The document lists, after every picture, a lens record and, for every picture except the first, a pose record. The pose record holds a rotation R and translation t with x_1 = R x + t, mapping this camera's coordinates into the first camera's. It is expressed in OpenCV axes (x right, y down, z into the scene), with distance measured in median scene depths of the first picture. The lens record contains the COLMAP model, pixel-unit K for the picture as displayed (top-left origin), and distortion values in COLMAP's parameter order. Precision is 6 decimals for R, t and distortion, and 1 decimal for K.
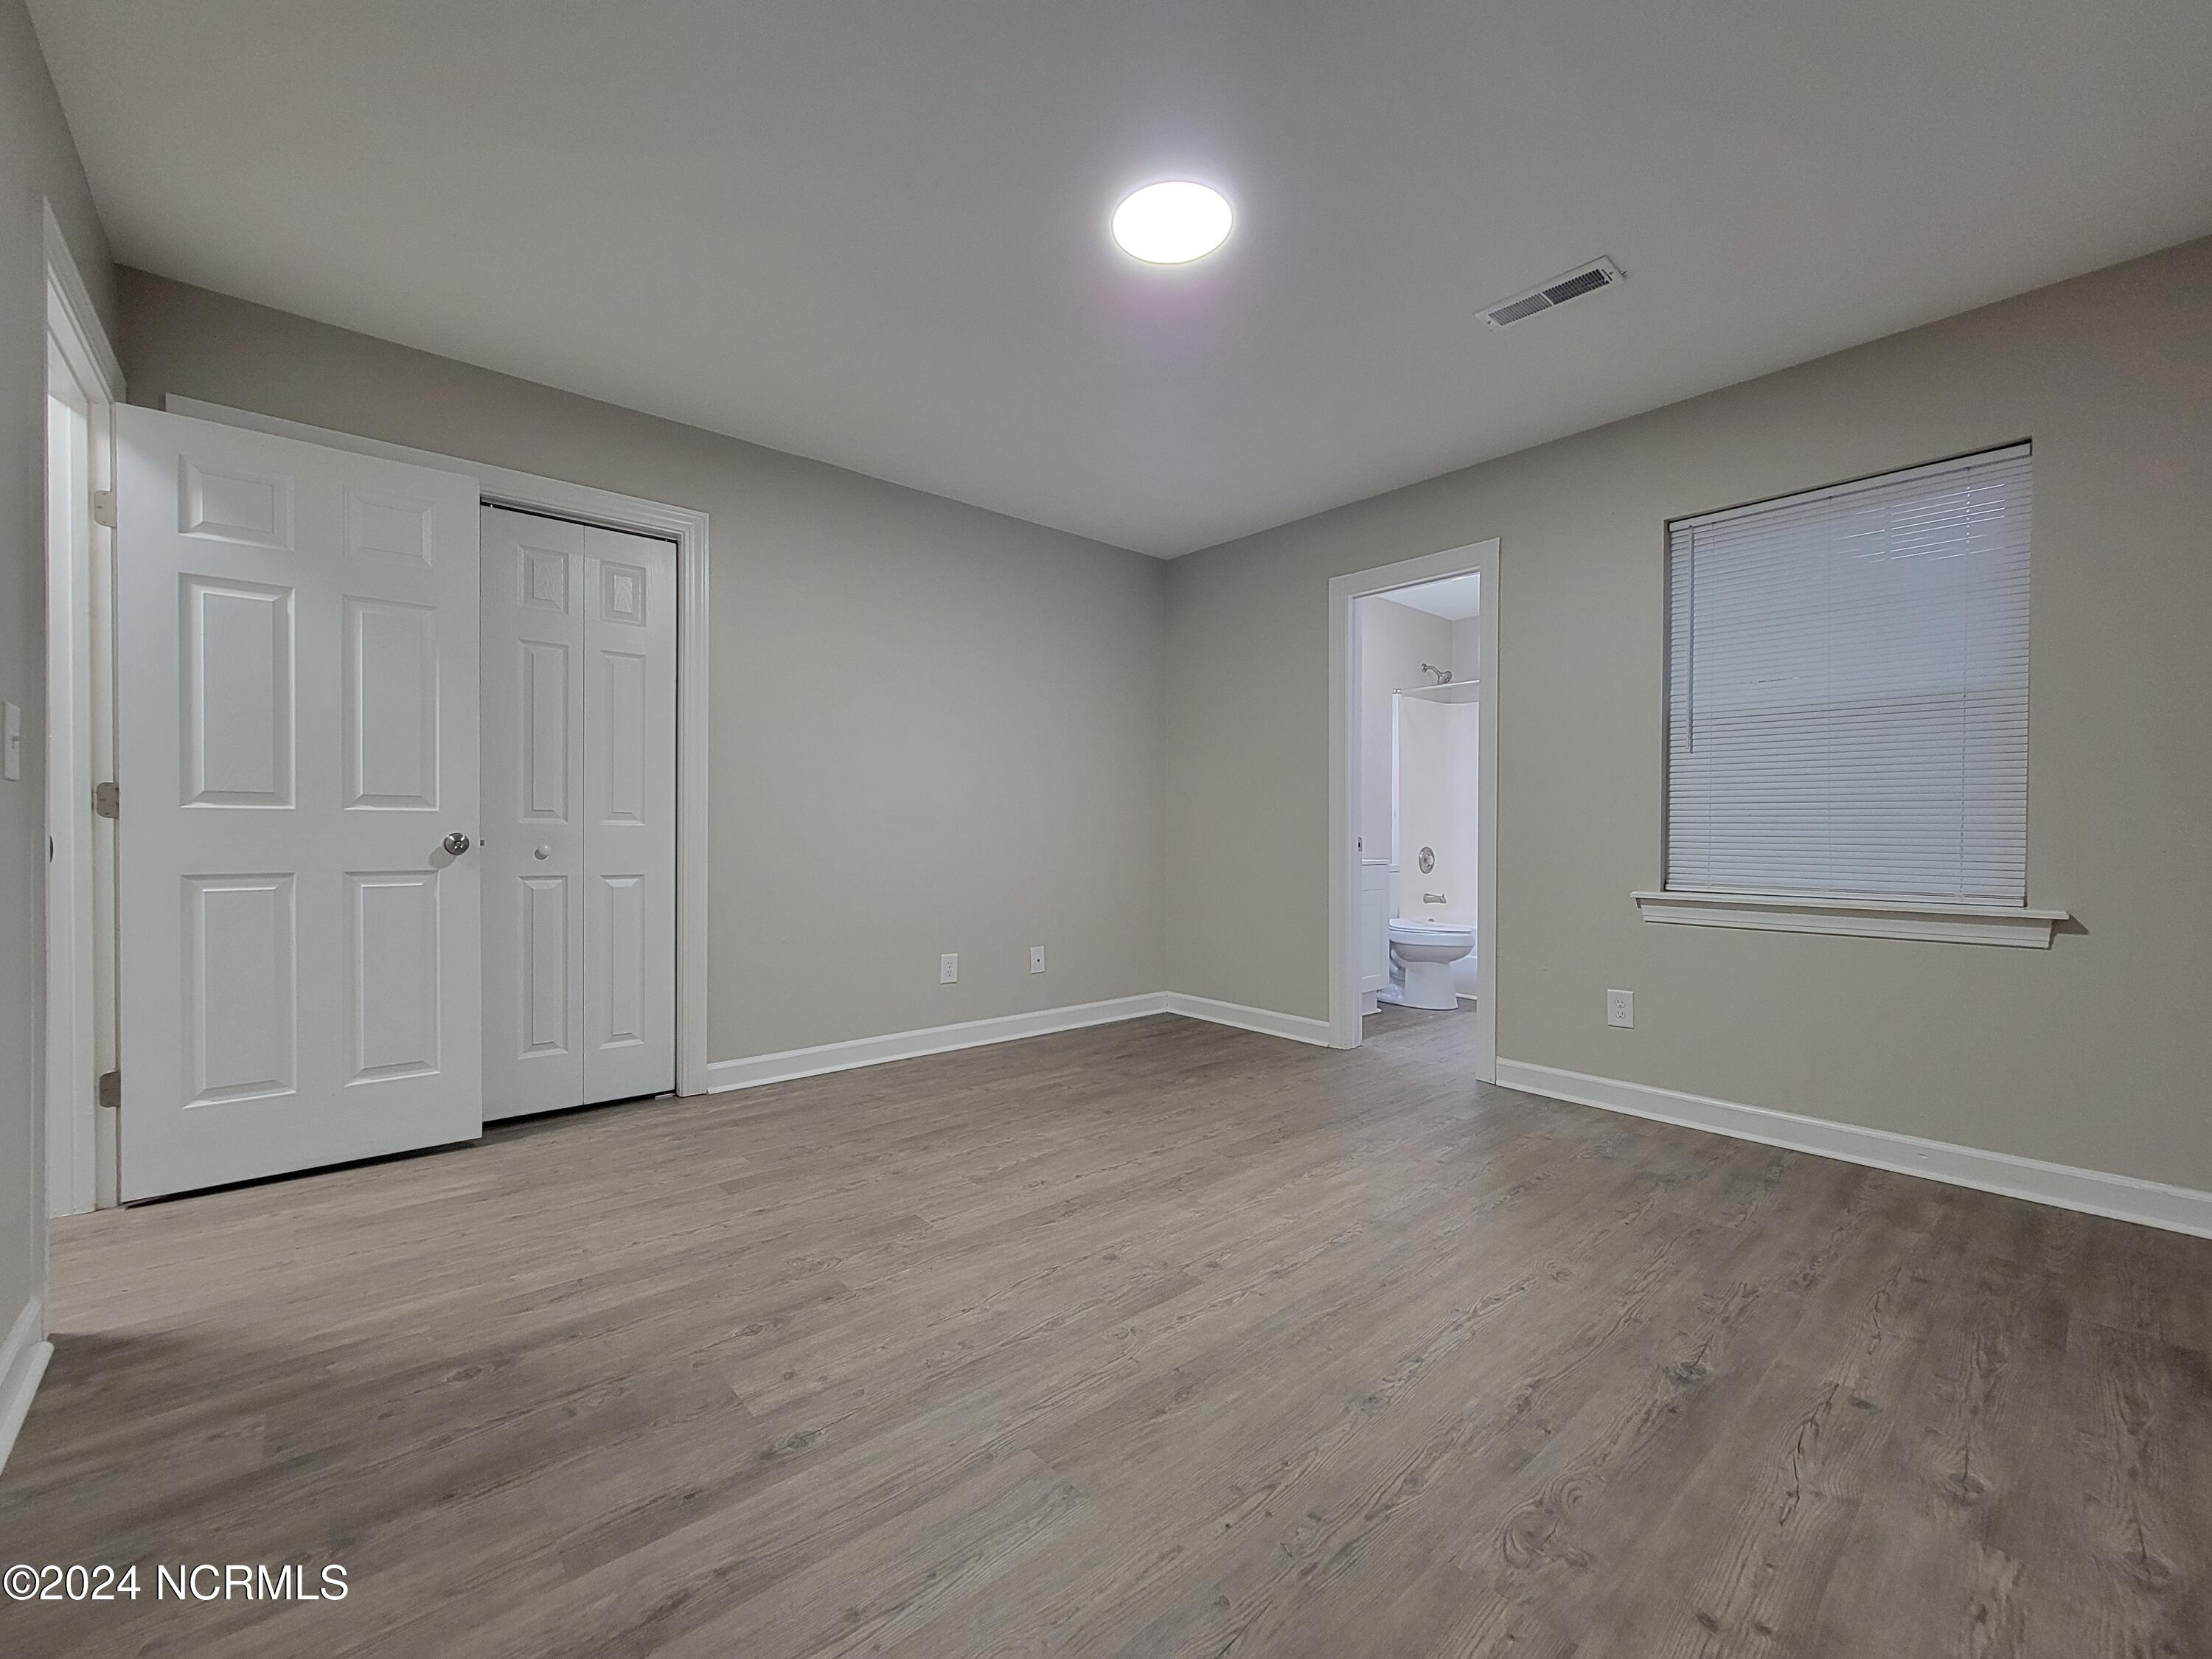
lens RADIAL K [[902.9, 0, 1098.6], [0, 902.9, 828.5], [0, 0, 1]] dist [-0.003219, 0.001853]
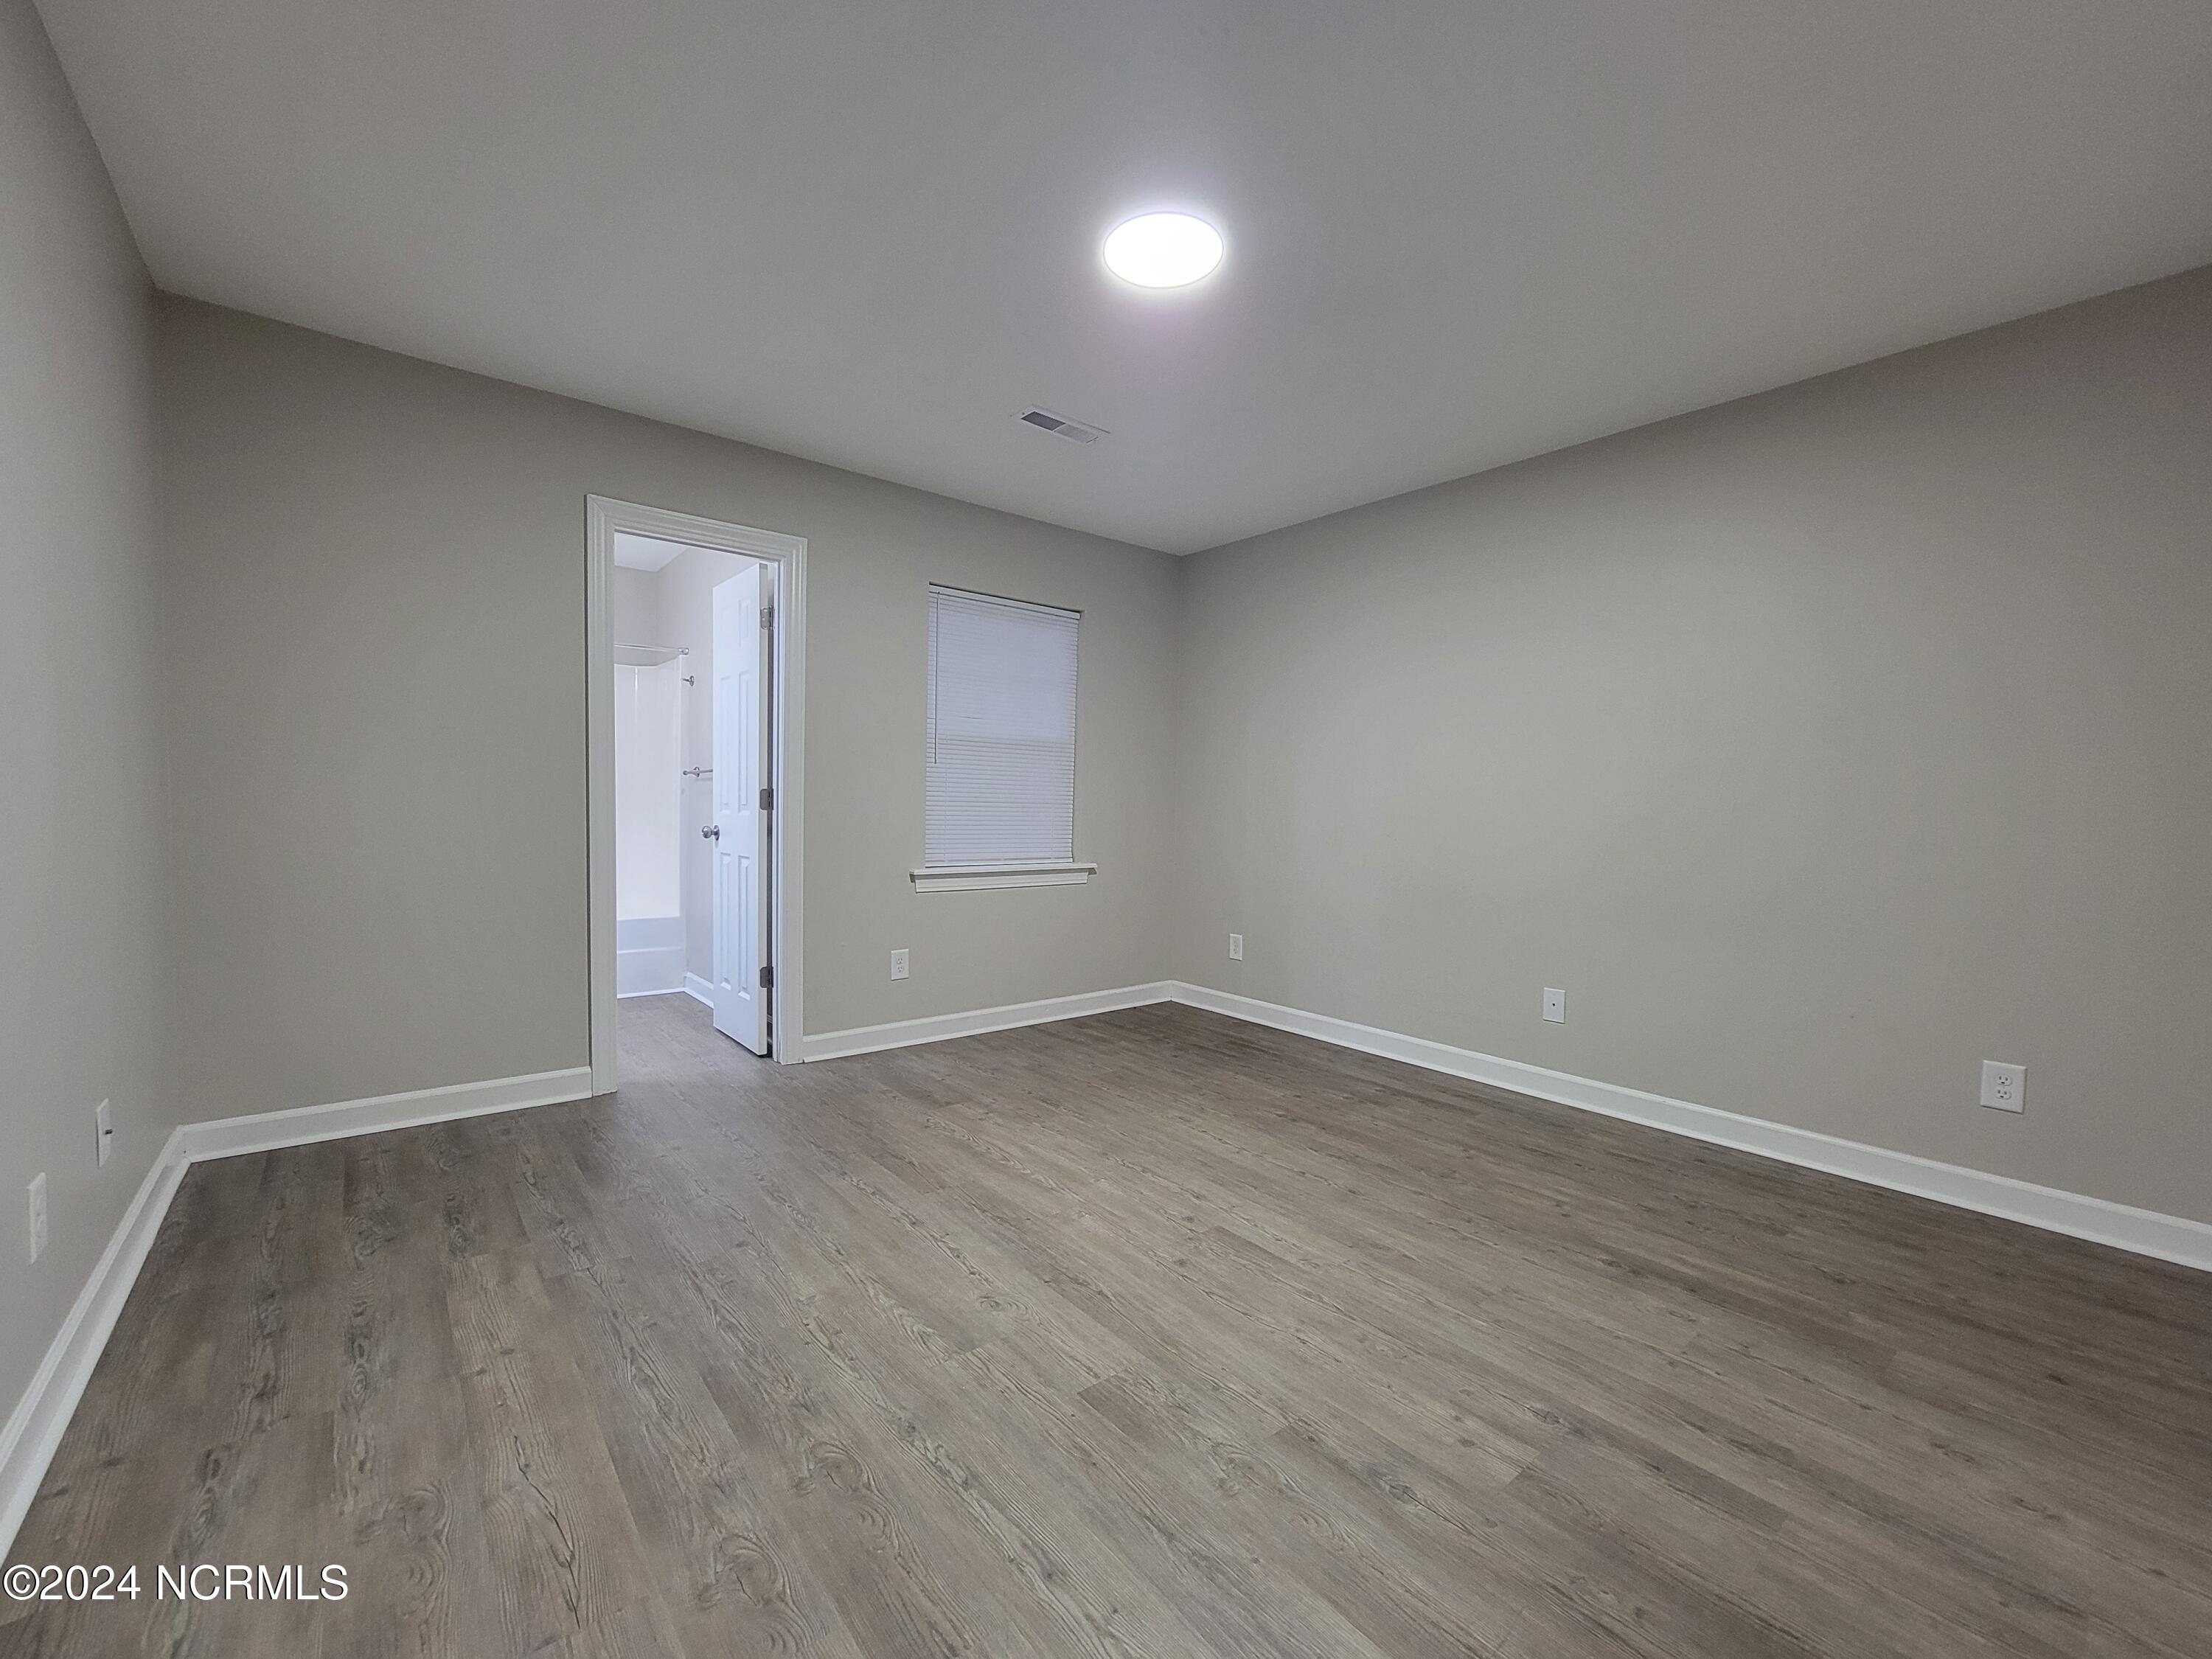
lens RADIAL K [[902.9, 0, 1096.8], [0, 902.9, 821.9], [0, 0, 1]] dist [-0.003219, 0.001853]
pose [[0.037150, -0.026097, 0.998969, -0.987925], [-0.023371, 0.999363, 0.026976, -0.056774], [-0.999036, -0.024349, 0.036516, 1.042093]]
